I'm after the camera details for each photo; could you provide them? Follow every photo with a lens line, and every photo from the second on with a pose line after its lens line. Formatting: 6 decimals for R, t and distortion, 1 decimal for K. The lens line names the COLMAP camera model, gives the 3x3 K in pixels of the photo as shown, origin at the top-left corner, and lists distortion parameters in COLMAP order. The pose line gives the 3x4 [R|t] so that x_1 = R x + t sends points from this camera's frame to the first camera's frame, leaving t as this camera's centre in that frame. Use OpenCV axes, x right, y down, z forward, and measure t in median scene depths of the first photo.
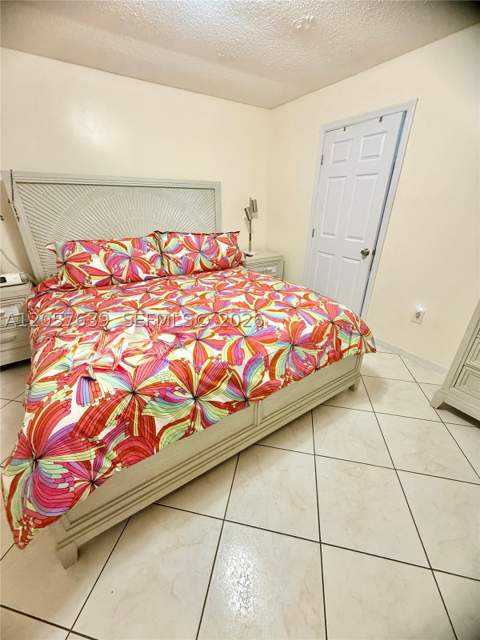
lens RADIAL K [[253.4, 0, 240.5], [0, 253.4, 318.7], [0, 0, 1]] dist [-0.000658, 0.000165]
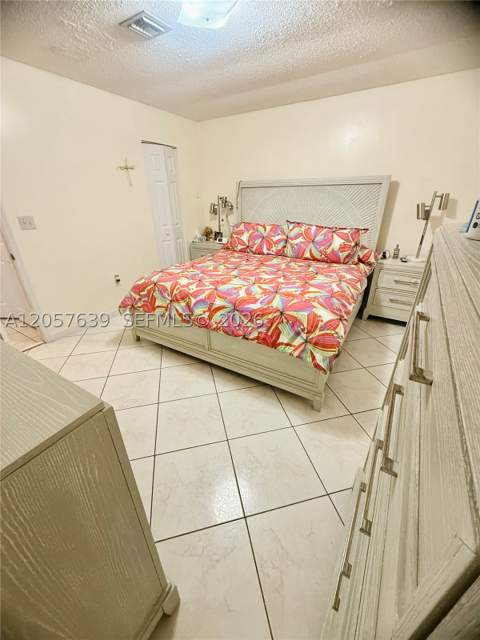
lens RADIAL K [[253.4, 0, 240.6], [0, 253.4, 319.3], [0, 0, 1]] dist [-0.000658, 0.000165]
pose [[0.431569, 0.384841, -0.815871, 0.911107], [-0.368765, 0.900675, 0.229778, -0.110378], [0.823262, 0.201699, 0.530619, 0.236195]]
